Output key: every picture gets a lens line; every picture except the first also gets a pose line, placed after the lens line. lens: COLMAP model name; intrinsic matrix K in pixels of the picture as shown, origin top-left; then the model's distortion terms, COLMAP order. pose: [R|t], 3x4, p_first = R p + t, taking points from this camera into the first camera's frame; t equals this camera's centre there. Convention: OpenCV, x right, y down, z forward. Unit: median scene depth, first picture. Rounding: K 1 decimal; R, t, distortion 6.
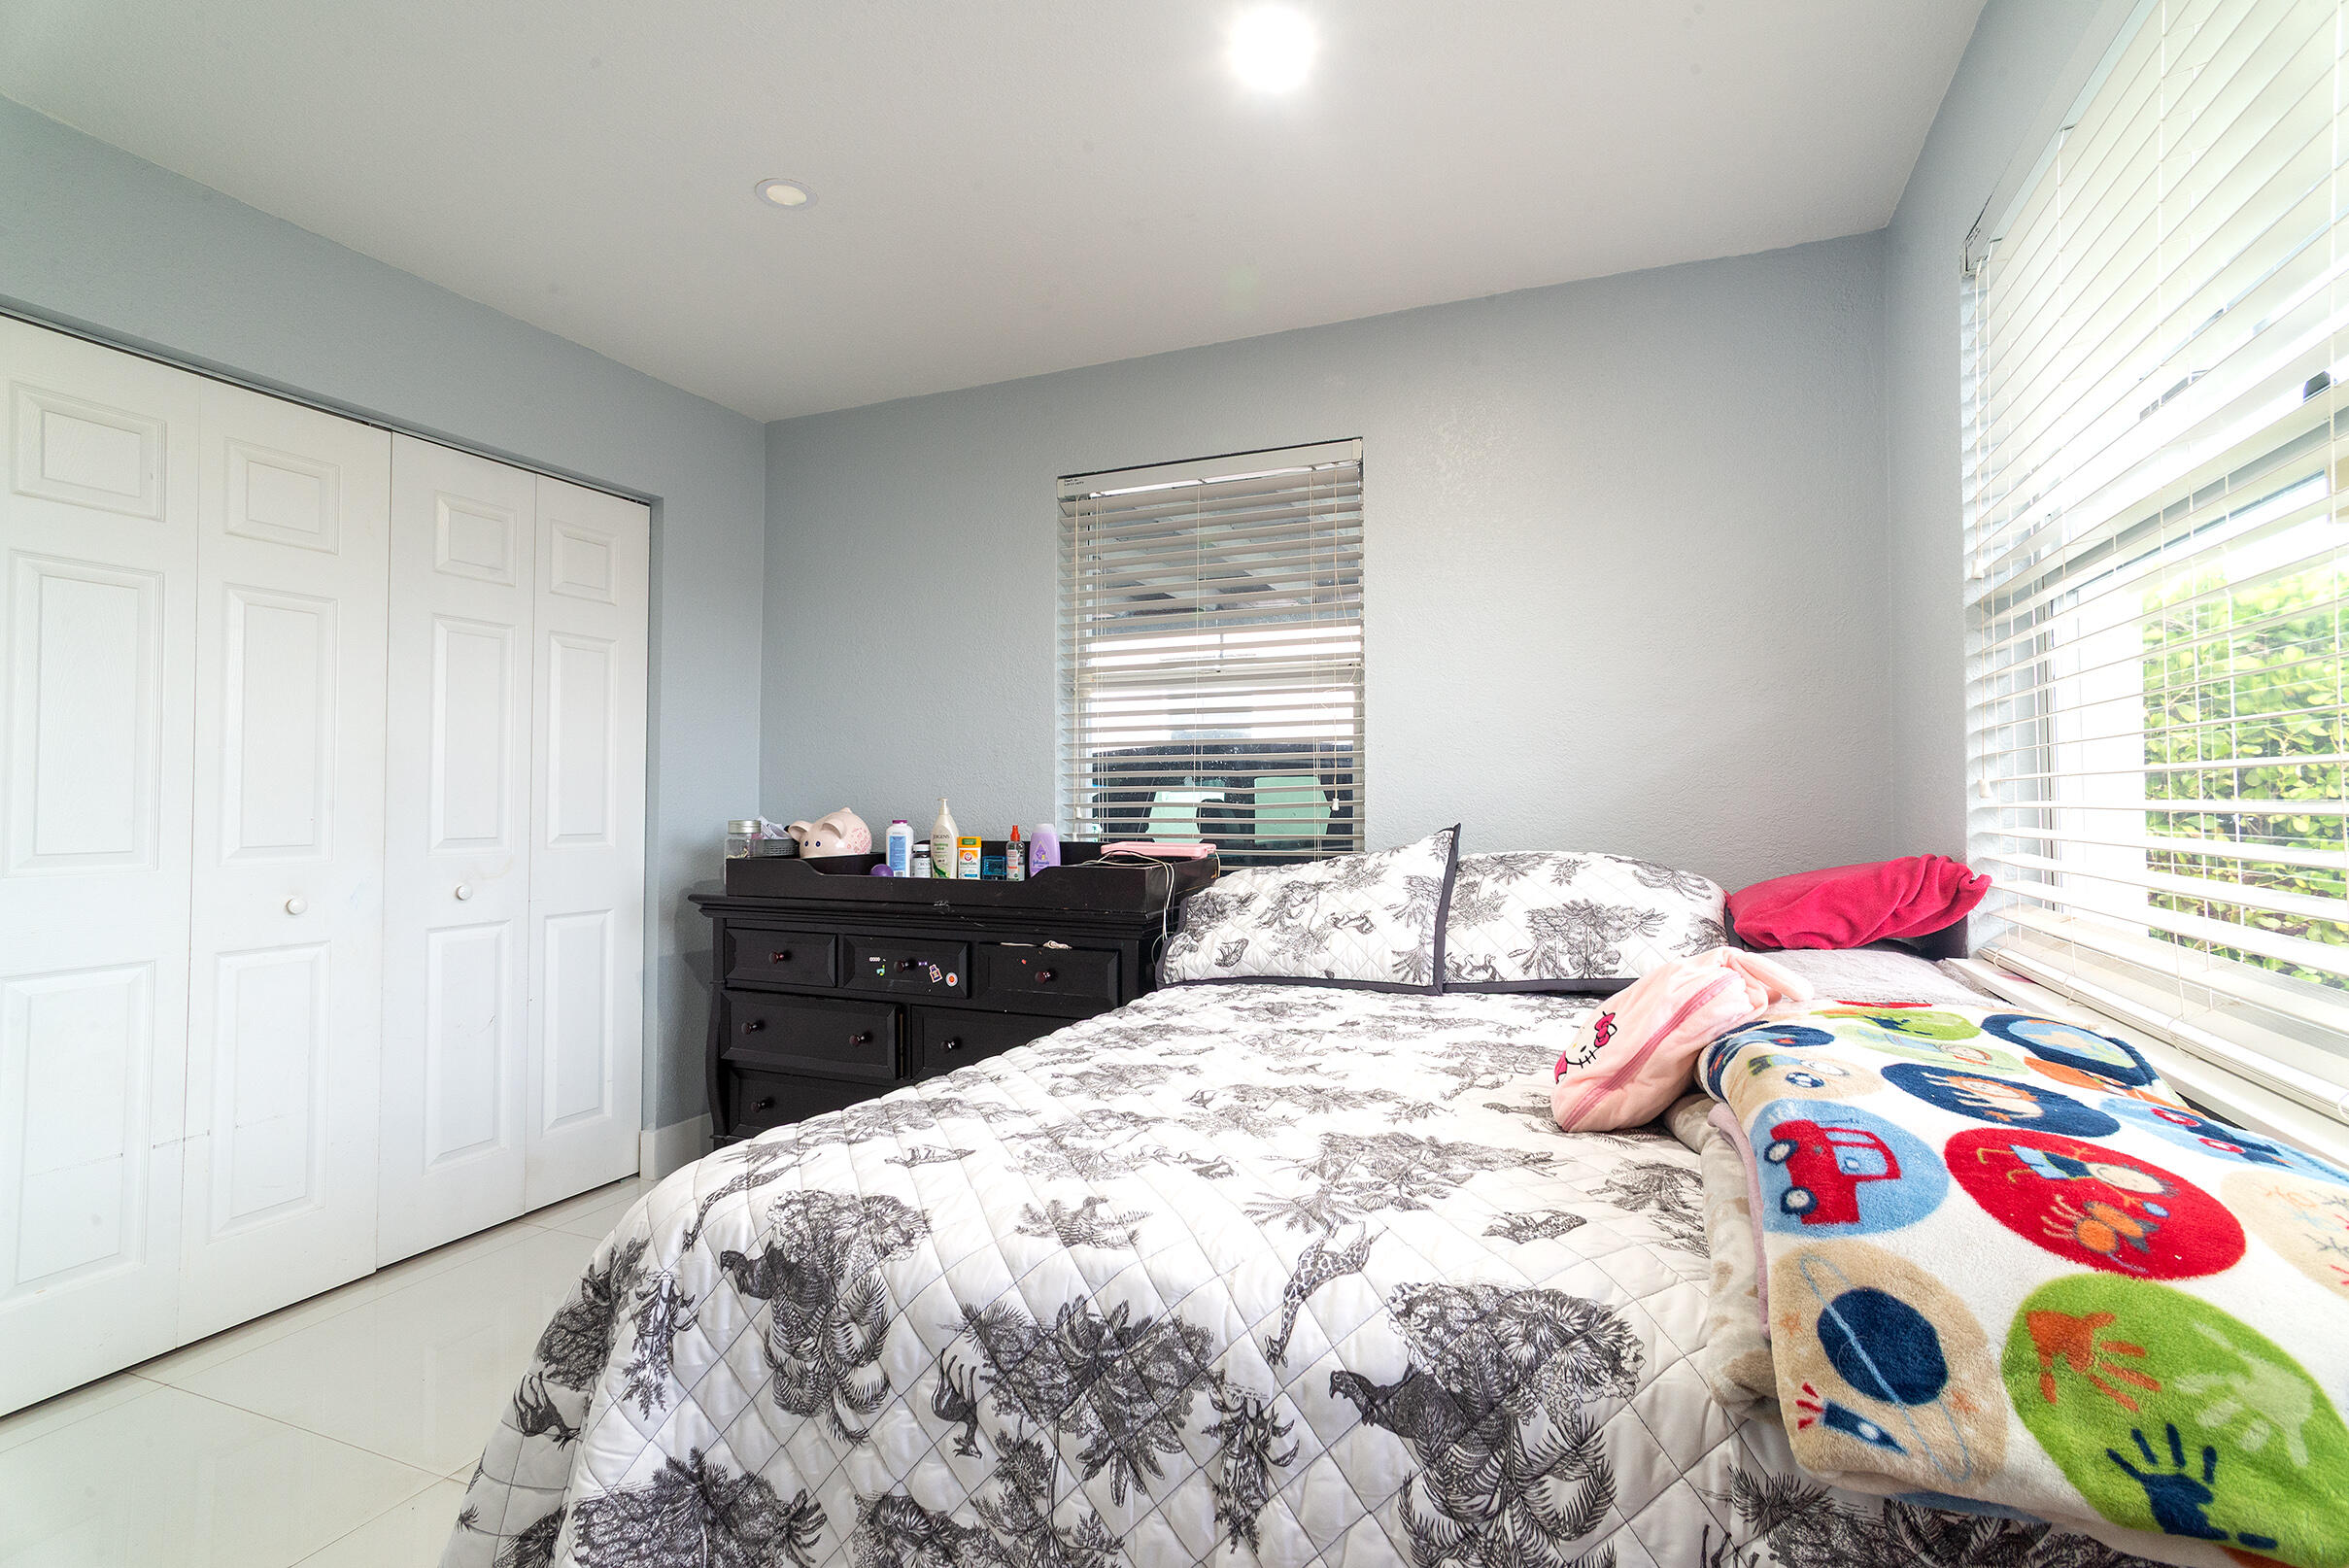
lens RADIAL K [[1102.2, 0, 1174.2], [0, 1102.2, 775.1], [0, 0, 1]] dist [-0.039493, 0.028414]
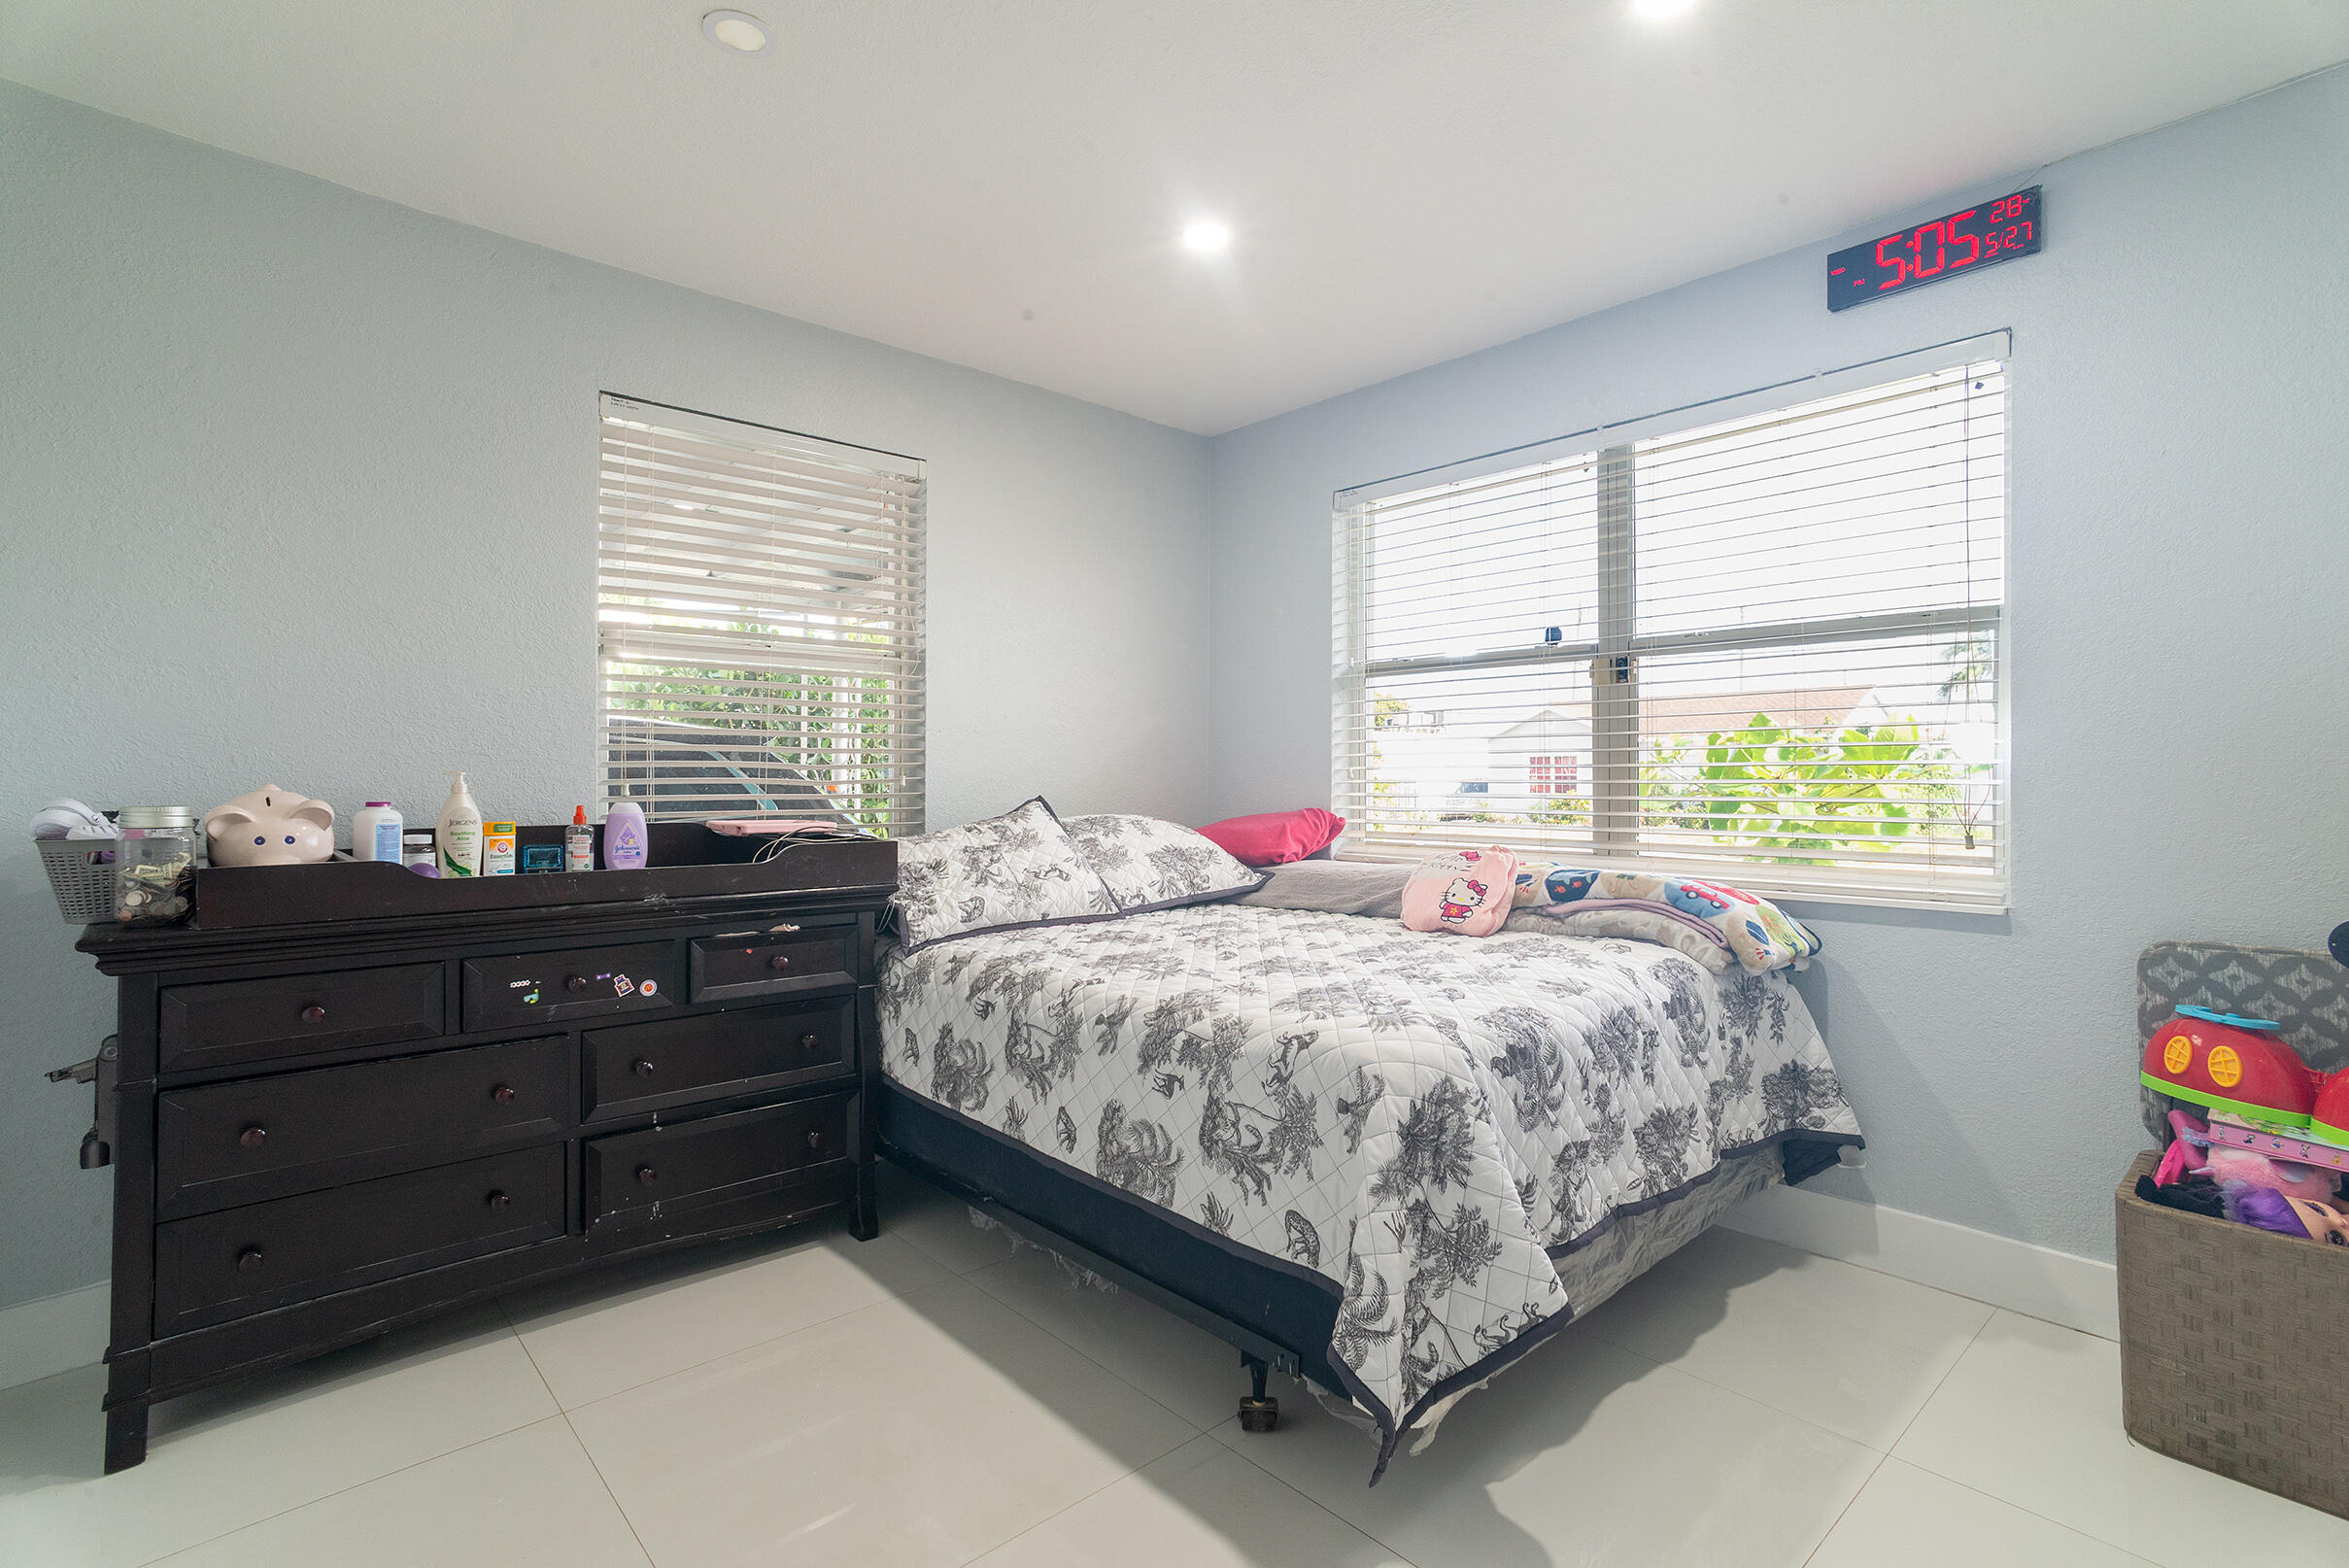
lens RADIAL K [[1102.2, 0, 1174.2], [0, 1102.2, 775.1], [0, 0, 1]] dist [-0.039493, 0.028414]
pose [[0.427229, 0.005863, 0.904124, -0.929282], [-0.025043, 0.999672, 0.005351, 0.009790], [-0.903797, -0.024928, 0.427236, 0.333724]]
